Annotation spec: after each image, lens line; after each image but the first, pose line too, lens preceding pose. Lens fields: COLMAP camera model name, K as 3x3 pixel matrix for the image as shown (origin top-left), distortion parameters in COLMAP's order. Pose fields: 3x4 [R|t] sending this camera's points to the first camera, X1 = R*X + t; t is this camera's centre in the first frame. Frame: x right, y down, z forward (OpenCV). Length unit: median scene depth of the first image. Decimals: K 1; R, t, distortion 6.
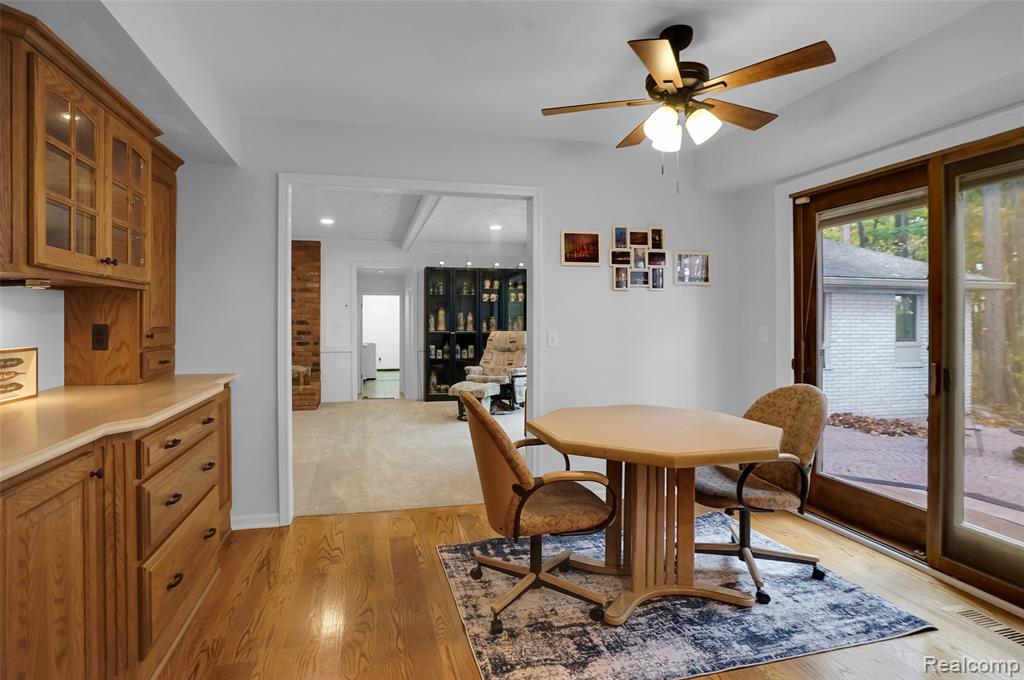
lens RADIAL K [[525.8, 0, 511.0], [0, 525.8, 356.3], [0, 0, 1]] dist [-0.061621, 0.032442]
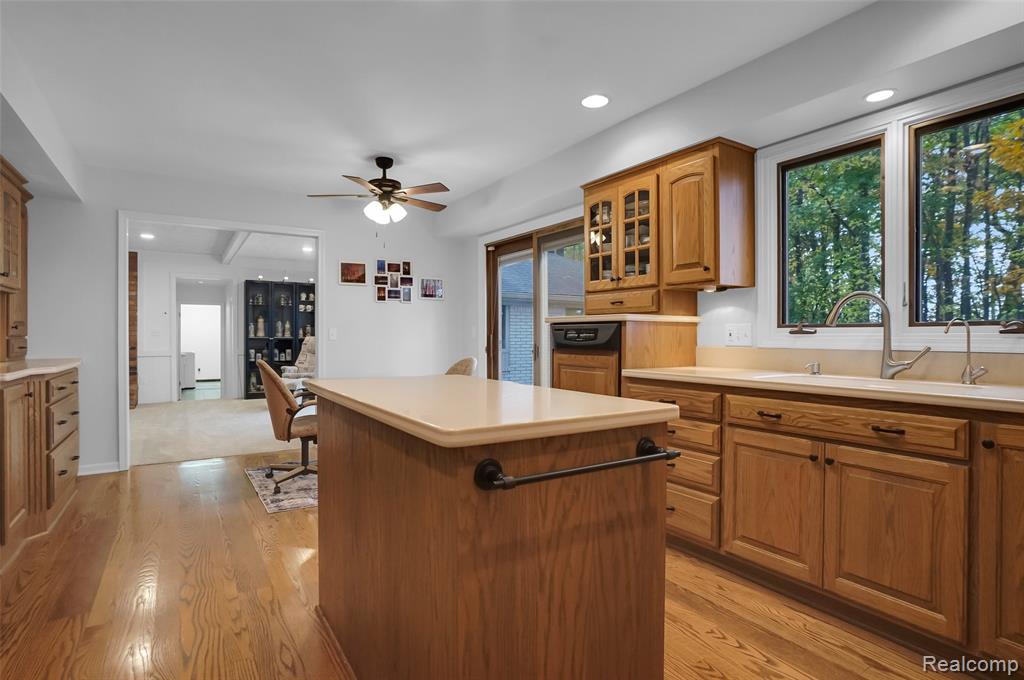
lens RADIAL K [[525.8, 0, 511.0], [0, 525.8, 356.3], [0, 0, 1]] dist [-0.061621, 0.032442]
pose [[0.955306, -0.007554, 0.295523, 0.120094], [0.015769, 0.999552, -0.025425, 0.070650], [-0.295199, 0.028949, 0.954997, -0.518823]]
